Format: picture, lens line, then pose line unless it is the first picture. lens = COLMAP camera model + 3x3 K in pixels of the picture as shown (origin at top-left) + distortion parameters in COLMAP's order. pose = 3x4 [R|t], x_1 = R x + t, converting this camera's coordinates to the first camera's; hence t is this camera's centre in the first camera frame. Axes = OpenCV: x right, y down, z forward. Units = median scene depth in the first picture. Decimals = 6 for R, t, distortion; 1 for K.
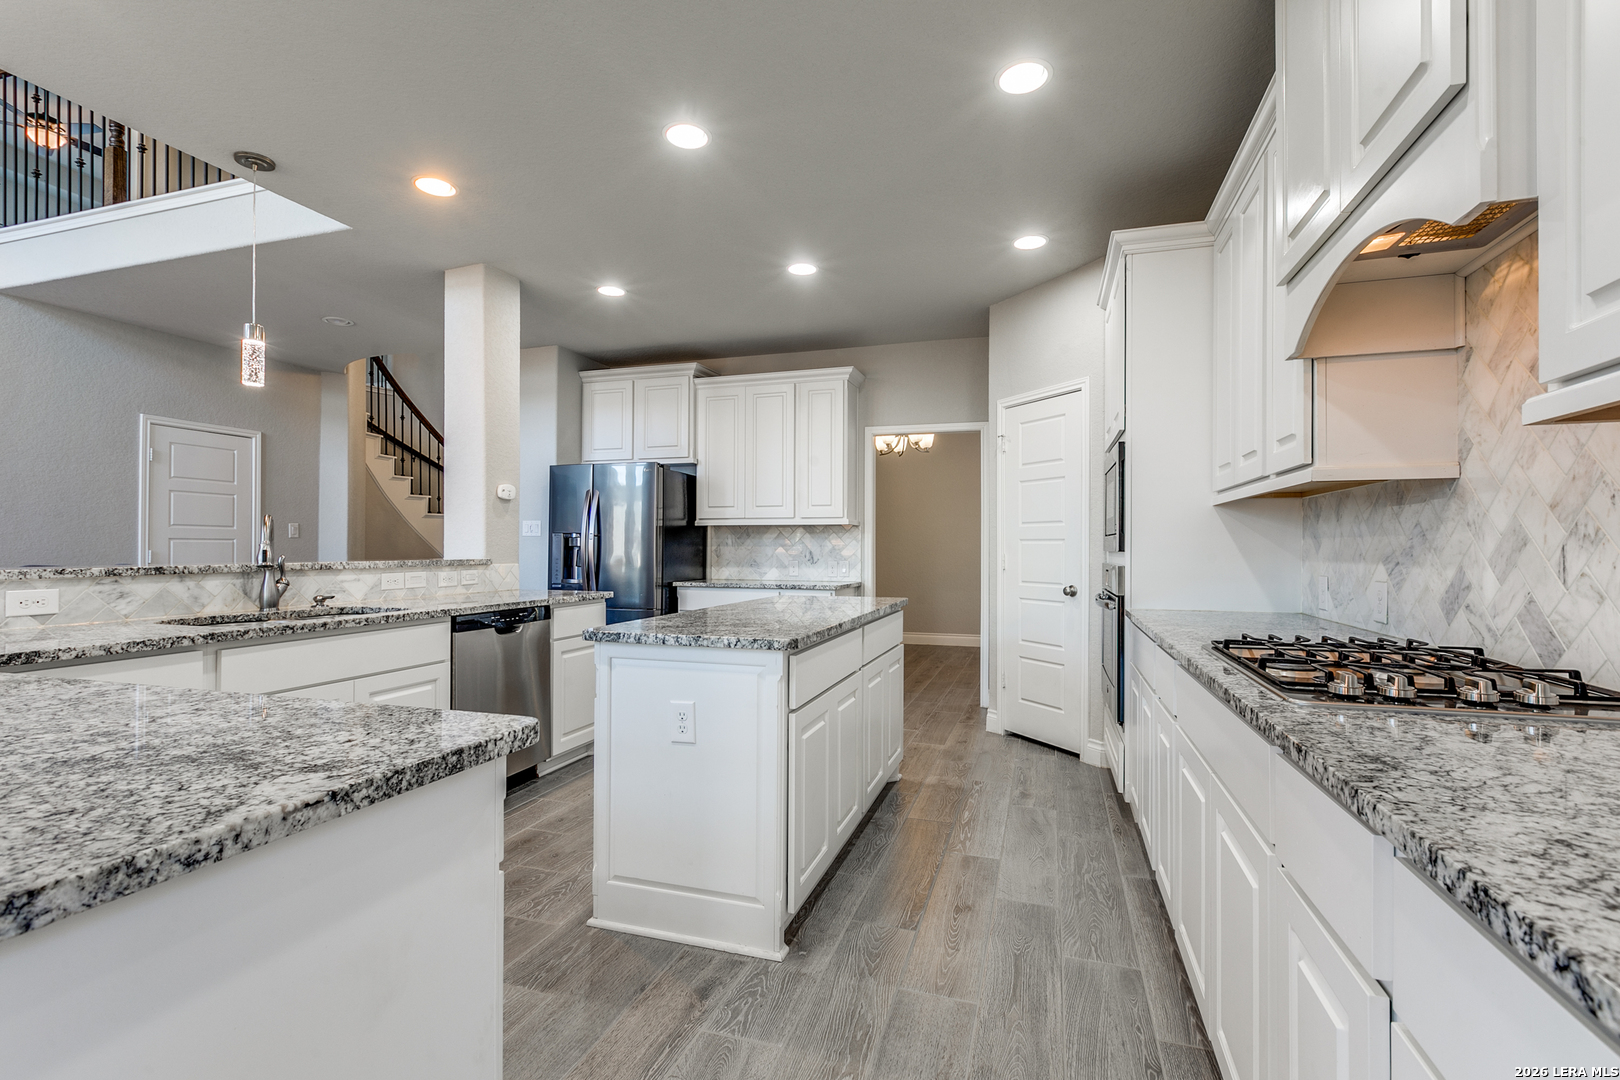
lens RADIAL K [[724.0, 0, 796.6], [0, 724.0, 551.5], [0, 0, 1]] dist [0.003348, 0.000058]
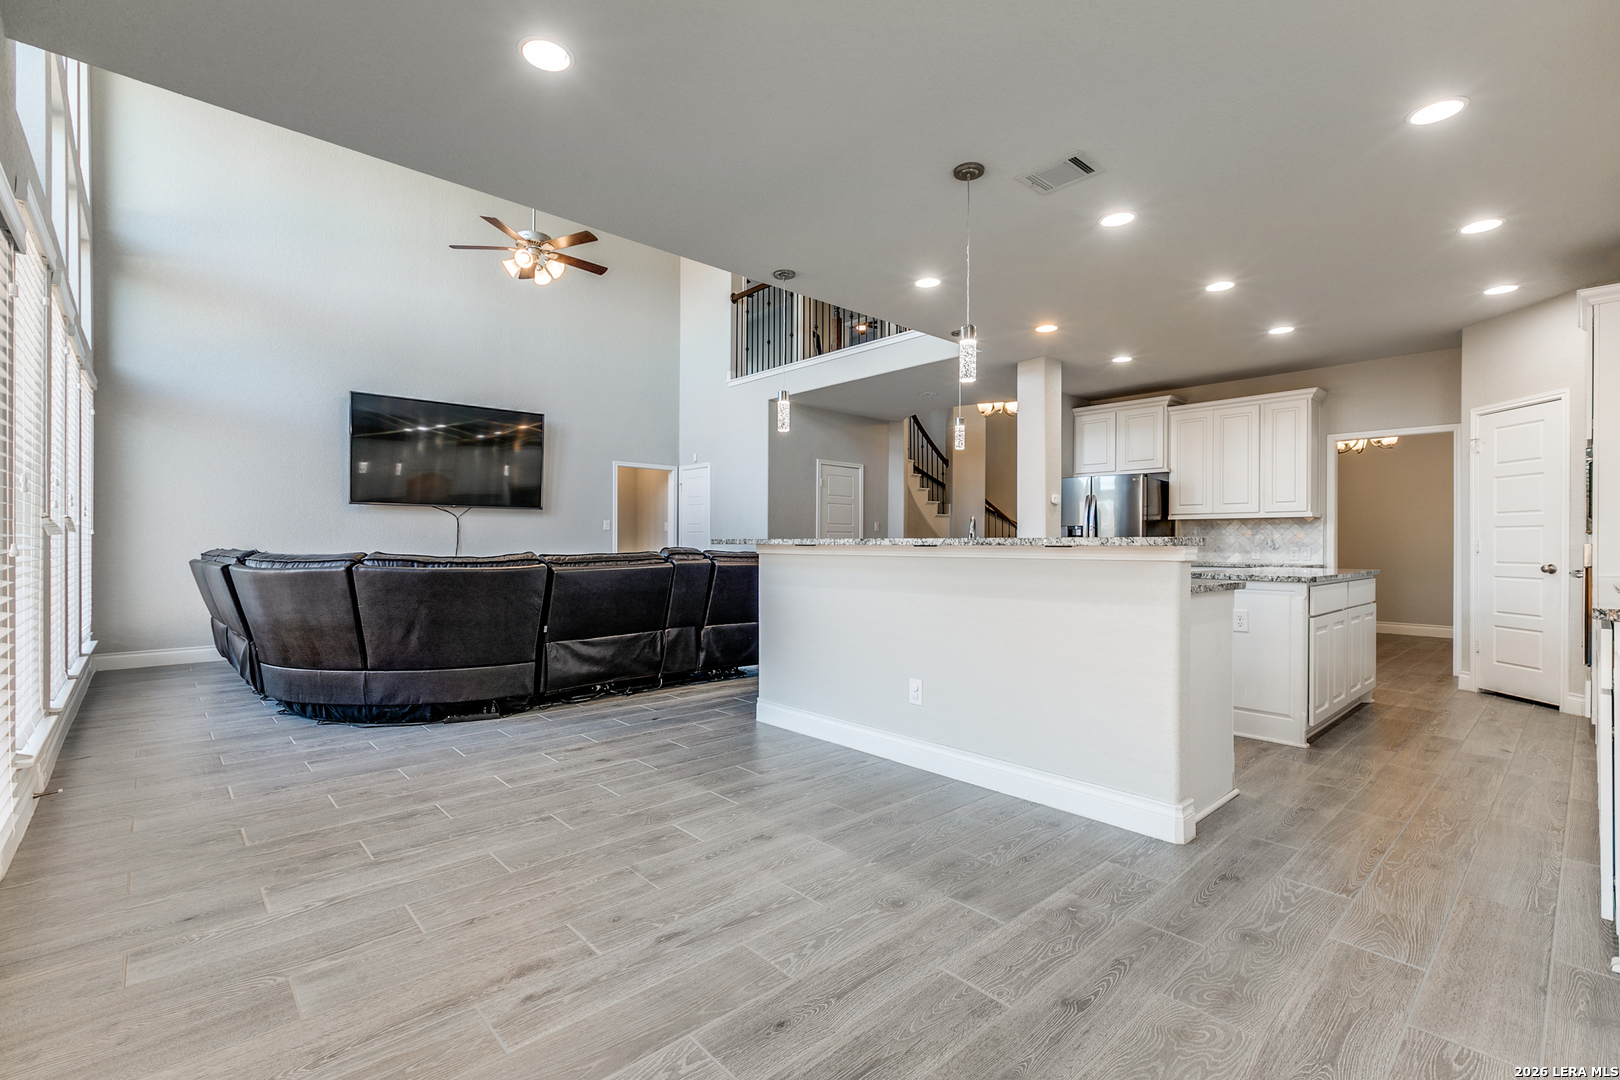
lens RADIAL K [[724.0, 0, 810.6], [0, 724.0, 544.3], [0, 0, 1]] dist [0.003348, 0.000058]
pose [[0.884542, 0.001377, -0.466459, -0.121727], [-0.004455, 0.999975, -0.005495, 0.022677], [0.466439, 0.006938, 0.884526, -0.548071]]
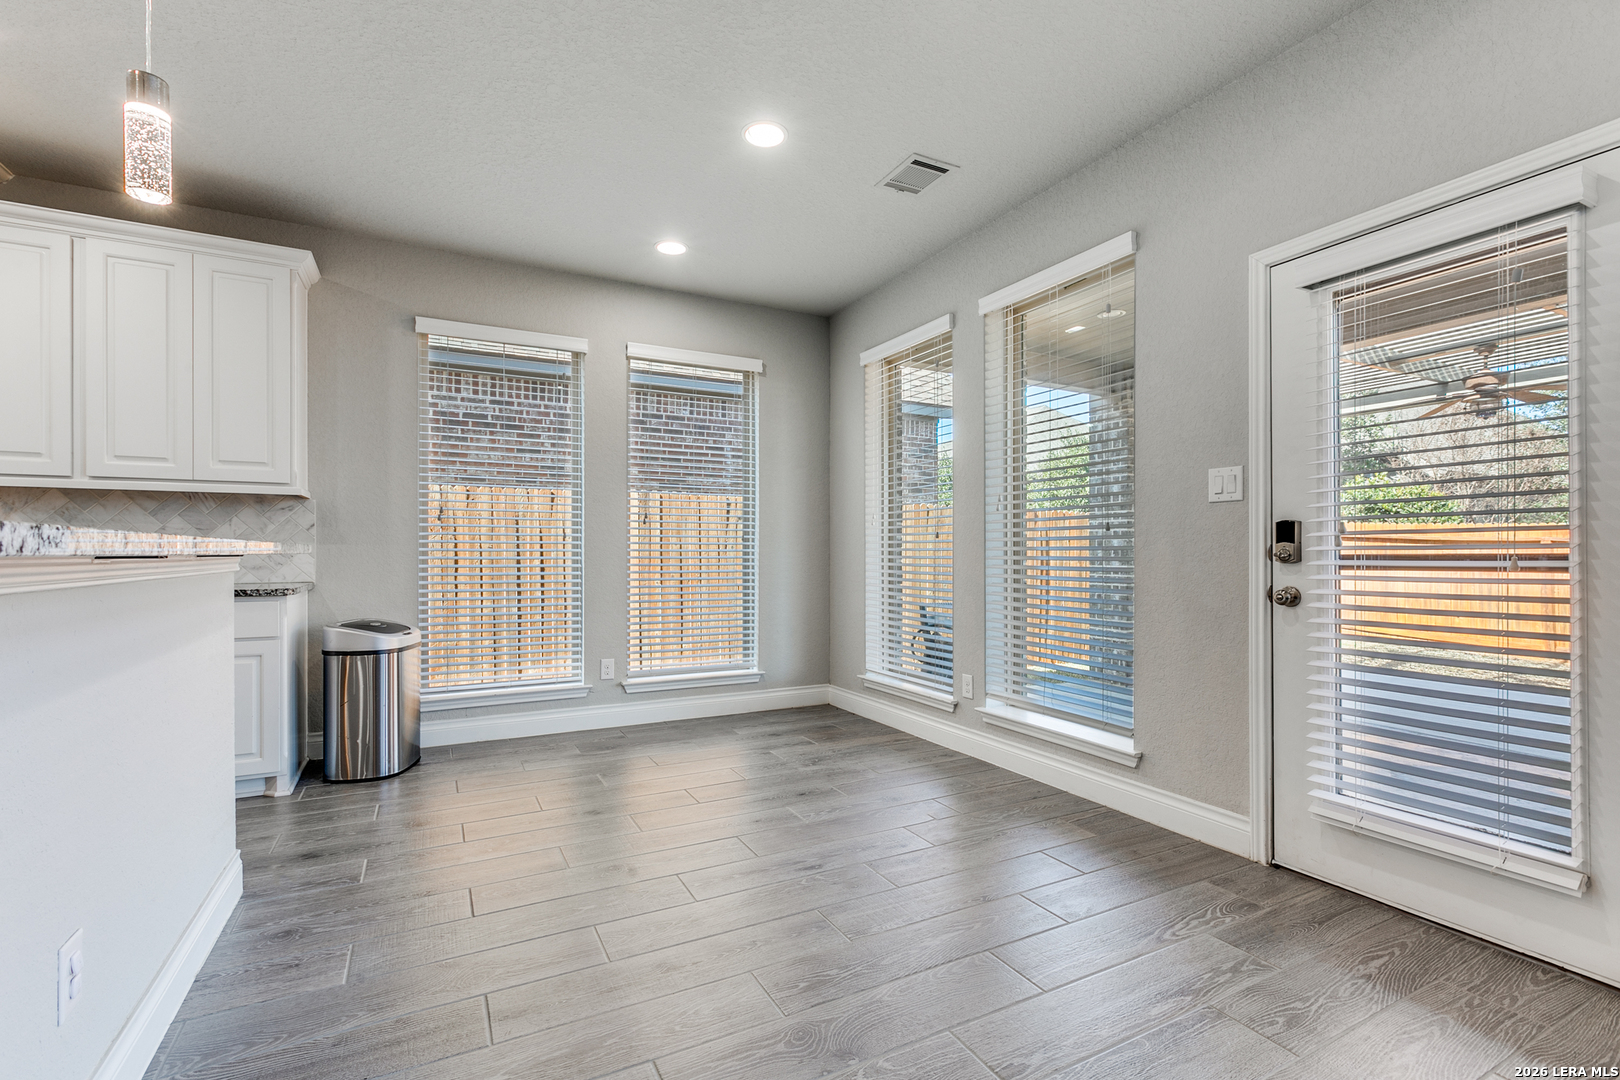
lens RADIAL K [[739.4, 0, 806.6], [0, 739.4, 544.8], [0, 0, 1]] dist [0.000769, 0.000219]
pose [[-0.735855, 0.005053, 0.677120, -0.754600], [0.000402, 0.999975, -0.007026, 0.018775], [-0.677139, -0.004898, -0.735839, 0.188722]]
